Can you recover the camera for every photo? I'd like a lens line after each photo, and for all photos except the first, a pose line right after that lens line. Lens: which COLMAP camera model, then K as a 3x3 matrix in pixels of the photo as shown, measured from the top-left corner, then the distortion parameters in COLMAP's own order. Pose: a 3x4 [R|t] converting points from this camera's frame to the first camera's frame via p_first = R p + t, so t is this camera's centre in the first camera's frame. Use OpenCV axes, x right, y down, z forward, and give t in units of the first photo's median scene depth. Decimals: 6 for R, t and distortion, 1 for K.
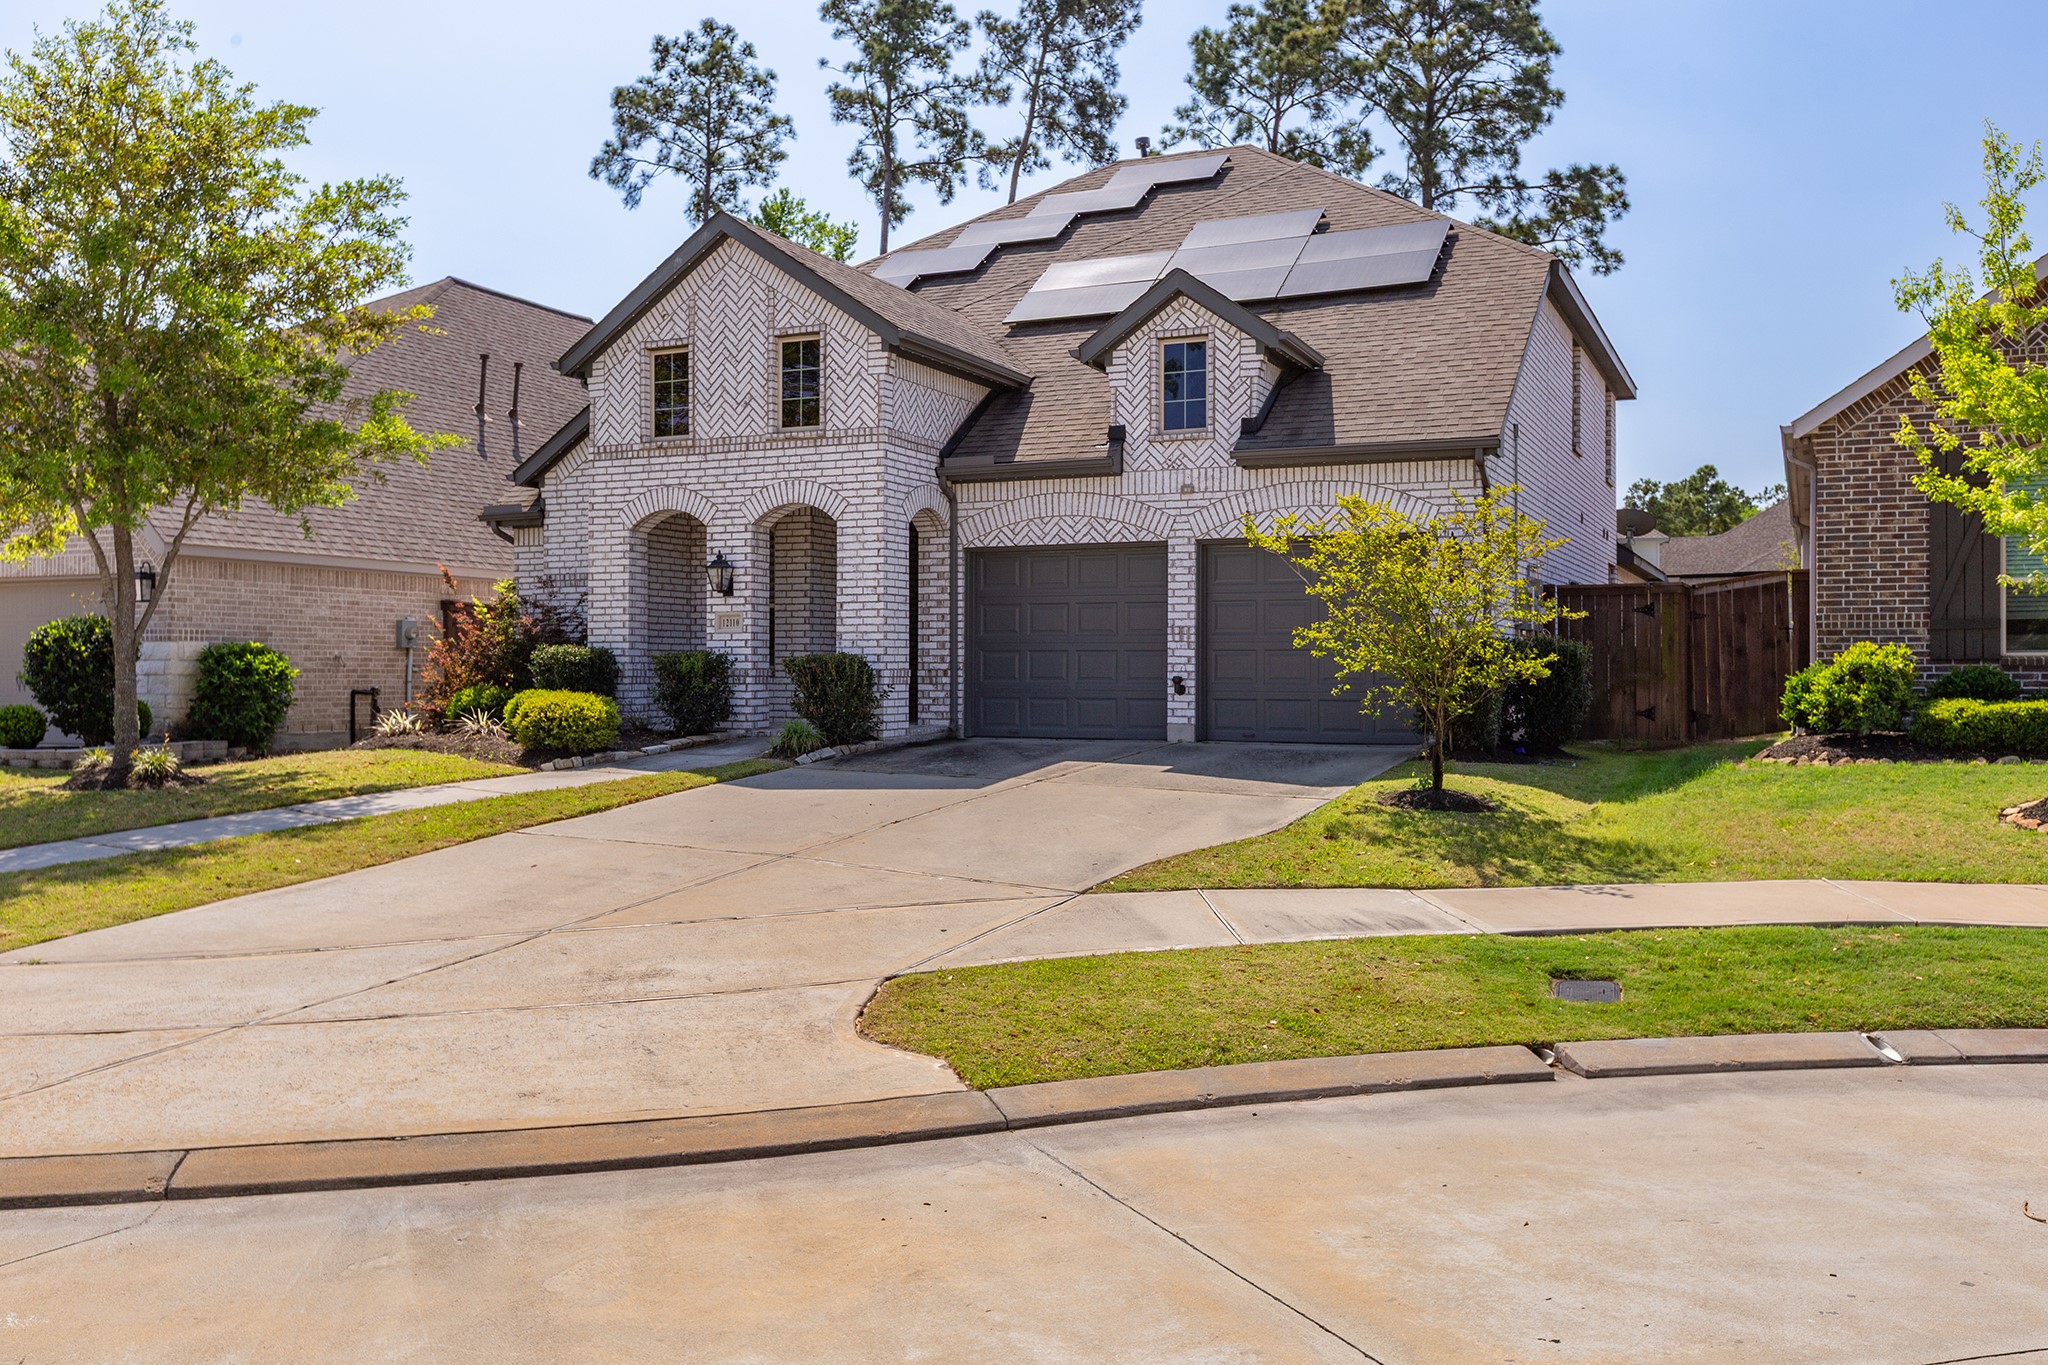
lens RADIAL K [[1725.6, 0, 1041.6], [0, 1725.6, 680.9], [0, 0, 1]] dist [0.005017, 0.005567]
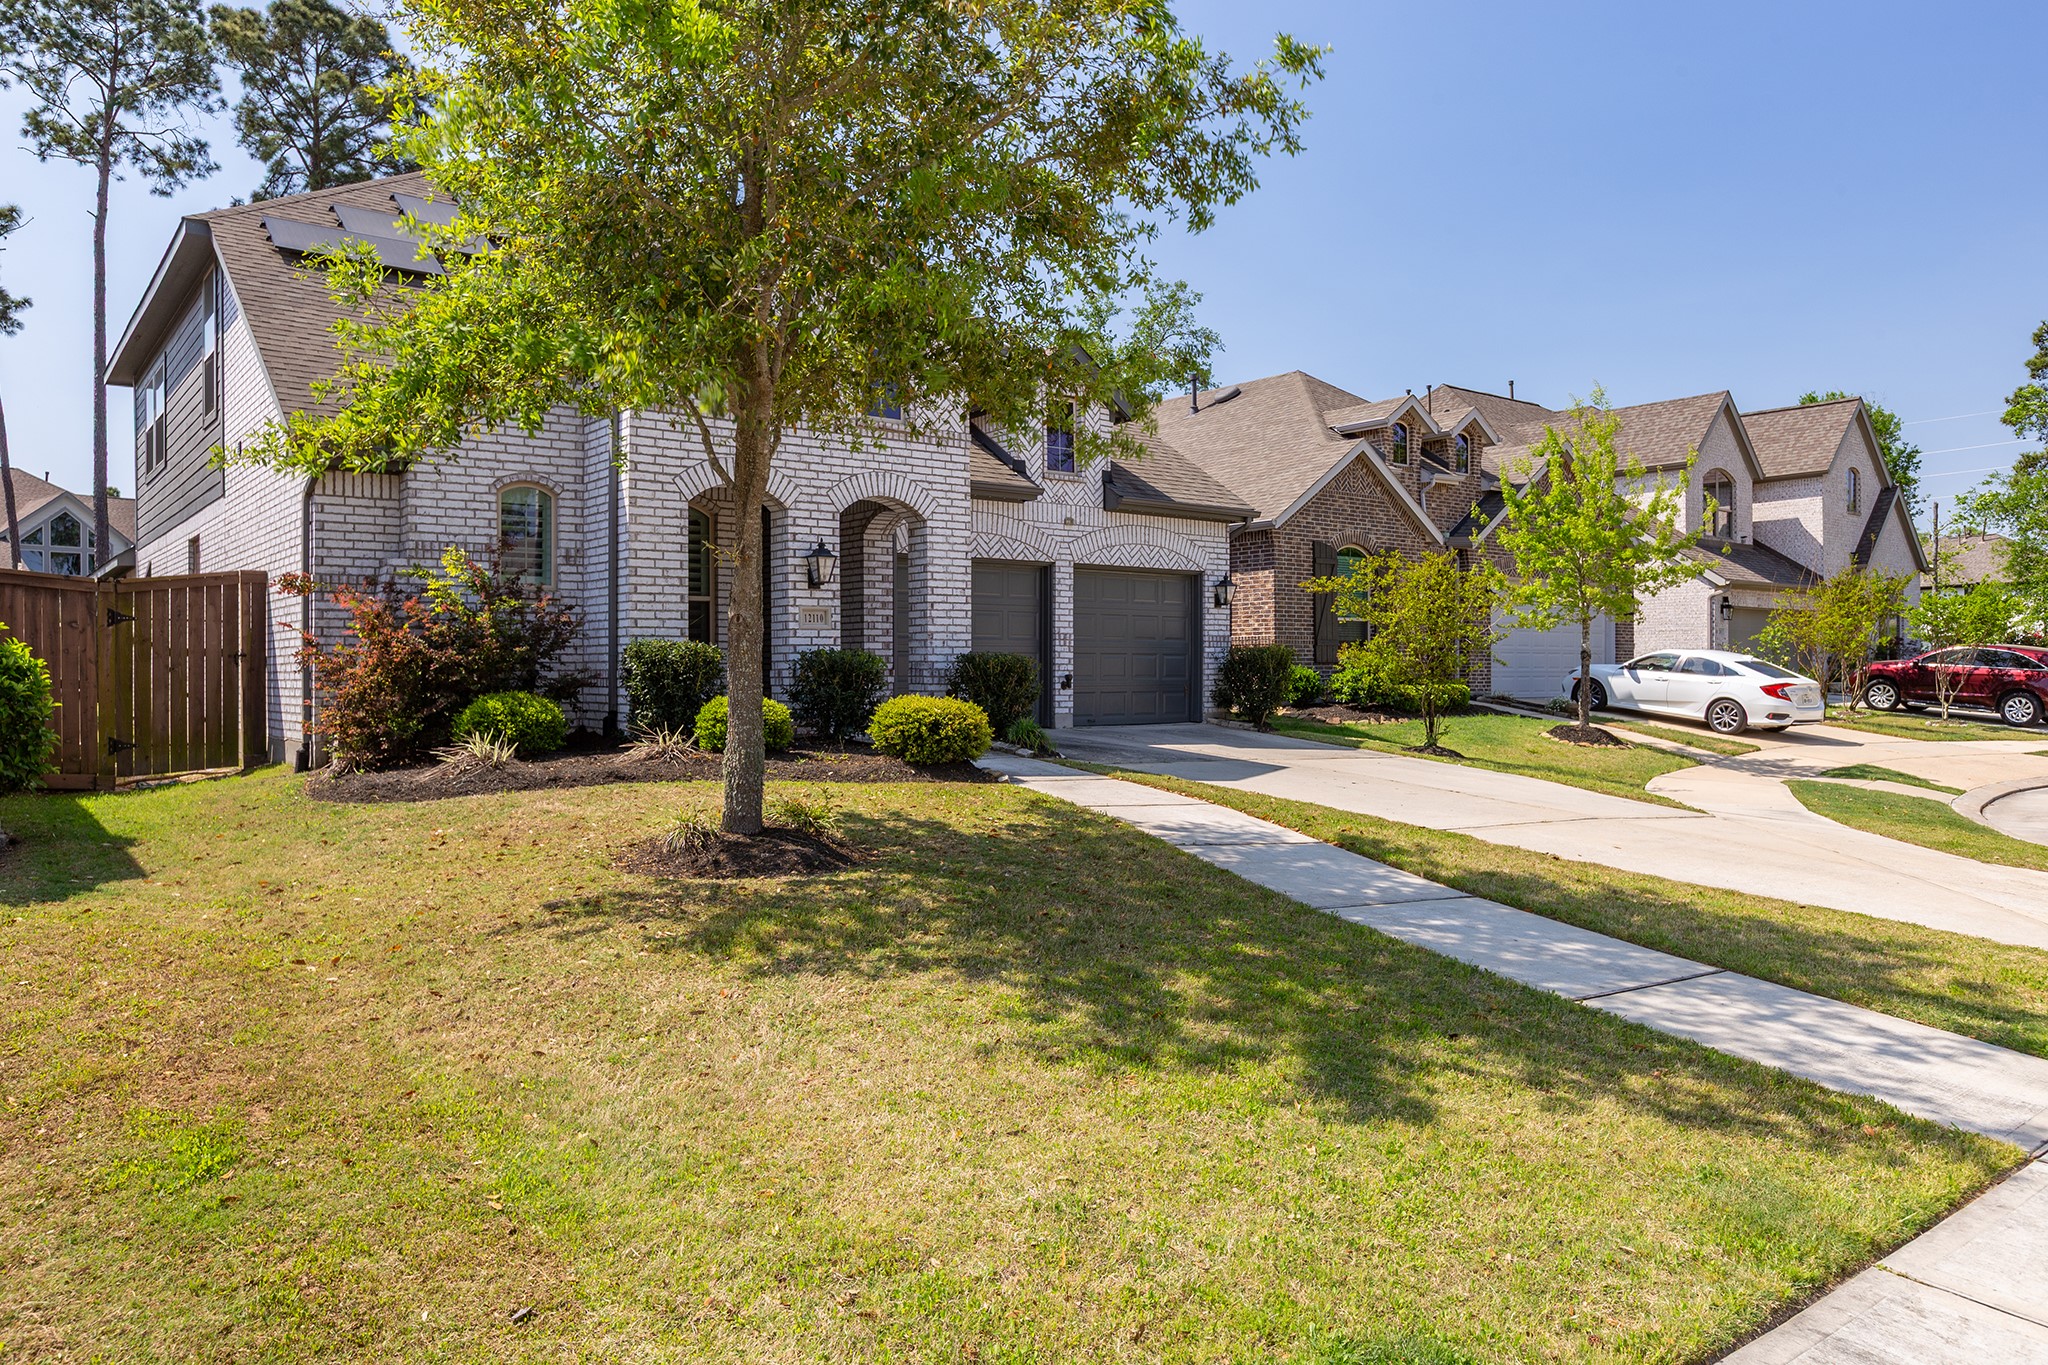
lens RADIAL K [[1340.4, 0, 1032.5], [0, 1340.4, 672.7], [0, 0, 1]] dist [0.002639, 0.001065]
pose [[0.460661, -0.004322, 0.887565, -0.766948], [0.007883, 0.999969, 0.000778, -0.004781], [-0.887541, 0.006638, 0.460681, 0.583048]]
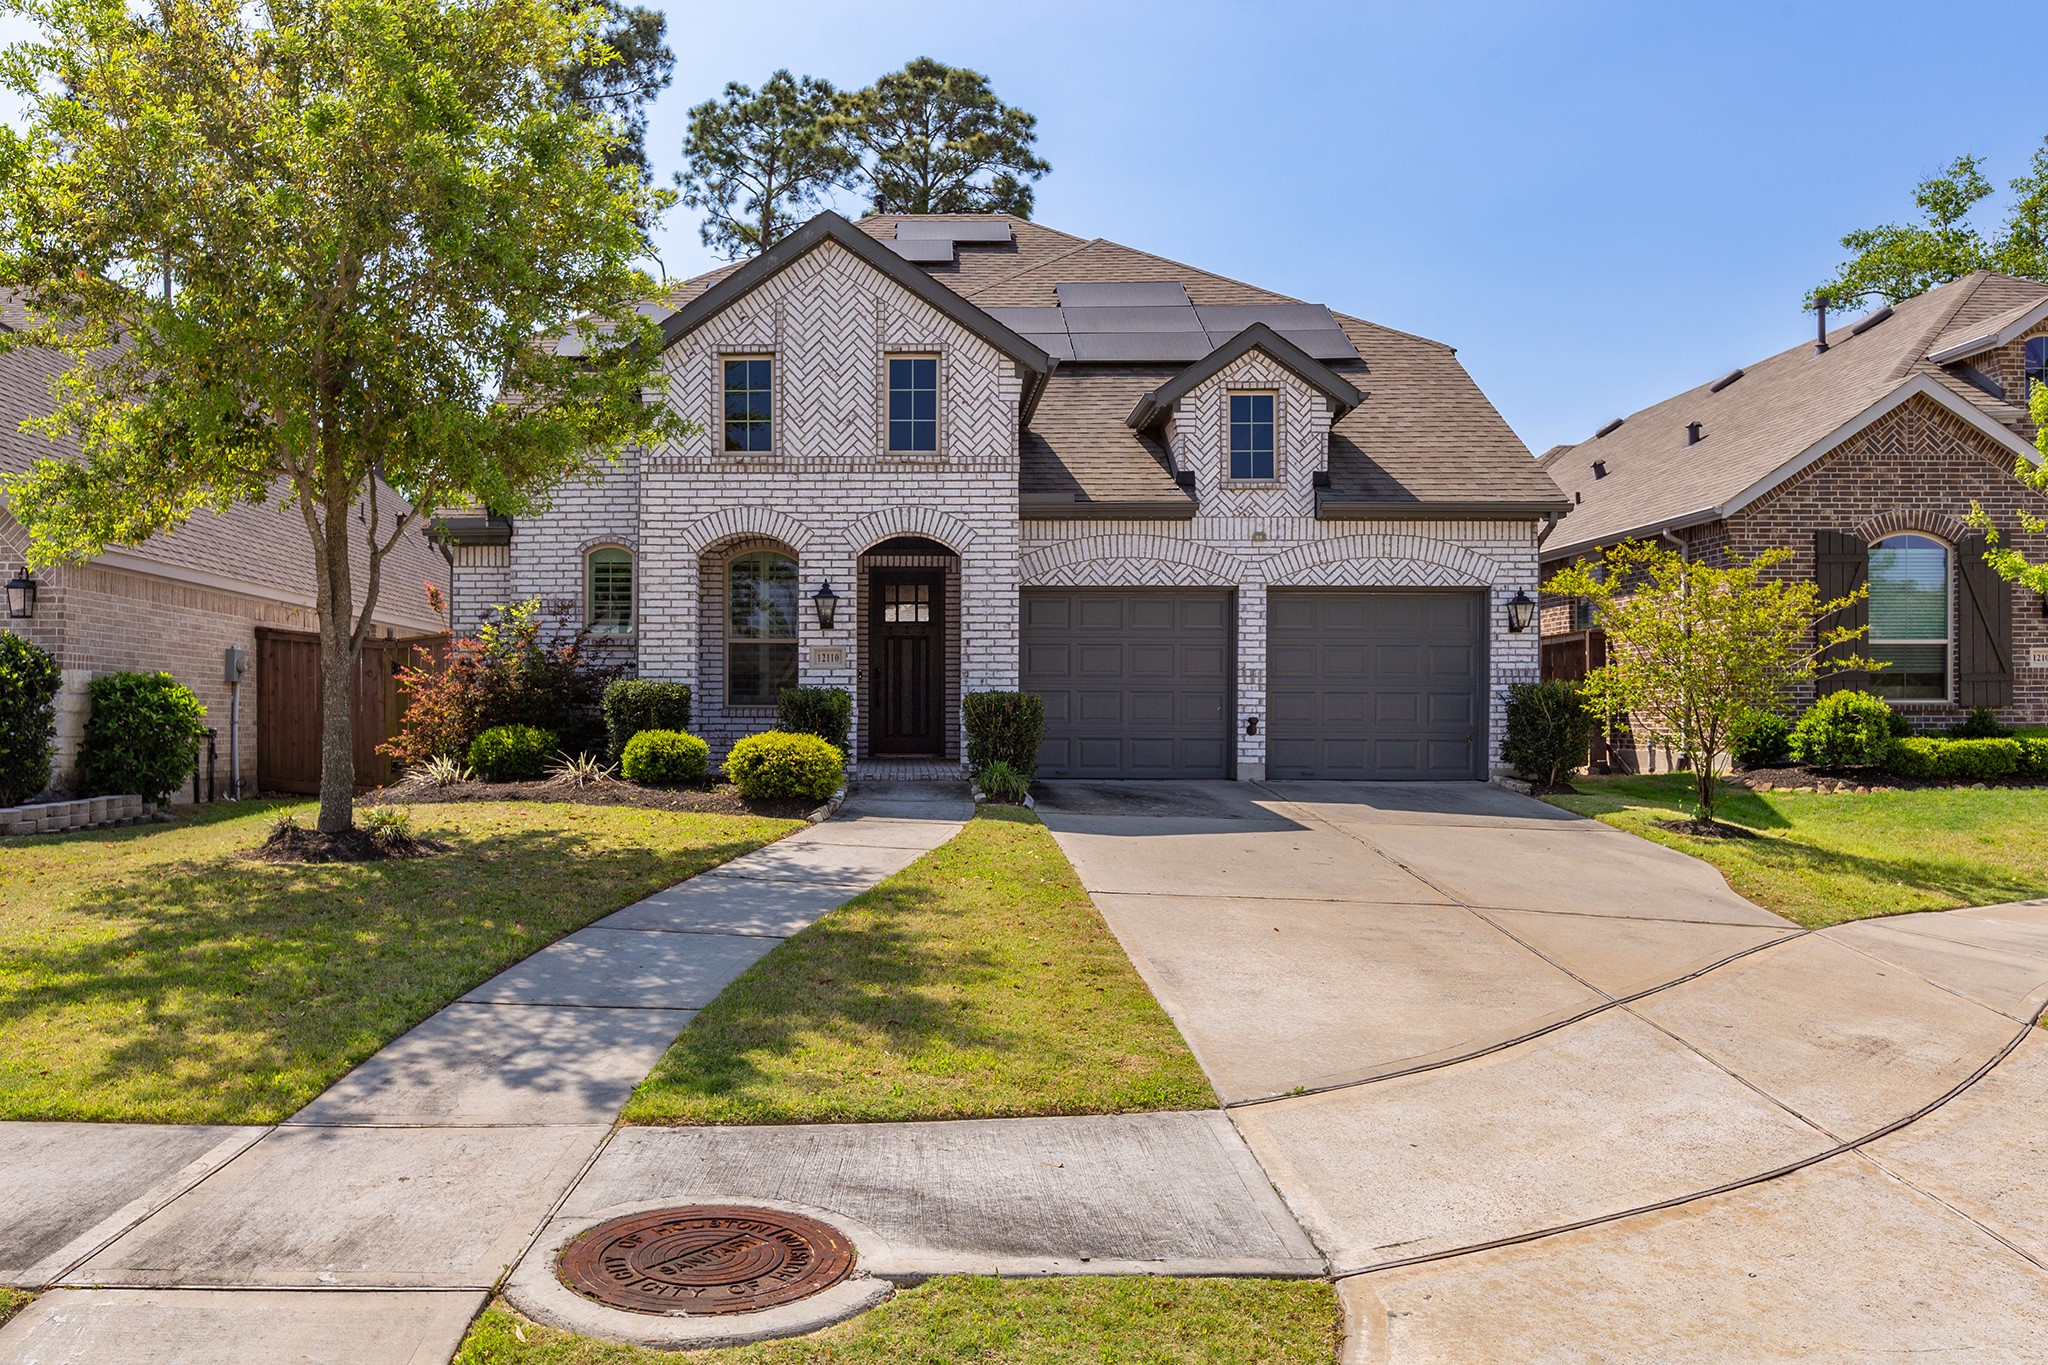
lens RADIAL K [[1576.4, 0, 889.2], [0, 1576.4, 724.6], [0, 0, 1]] dist [0.011786, 0.005990]
pose [[0.918558, 0.001340, 0.395283, -0.492112], [-0.000788, 0.999998, -0.001559, 0.003386], [-0.395284, 0.001121, 0.918558, 0.215913]]
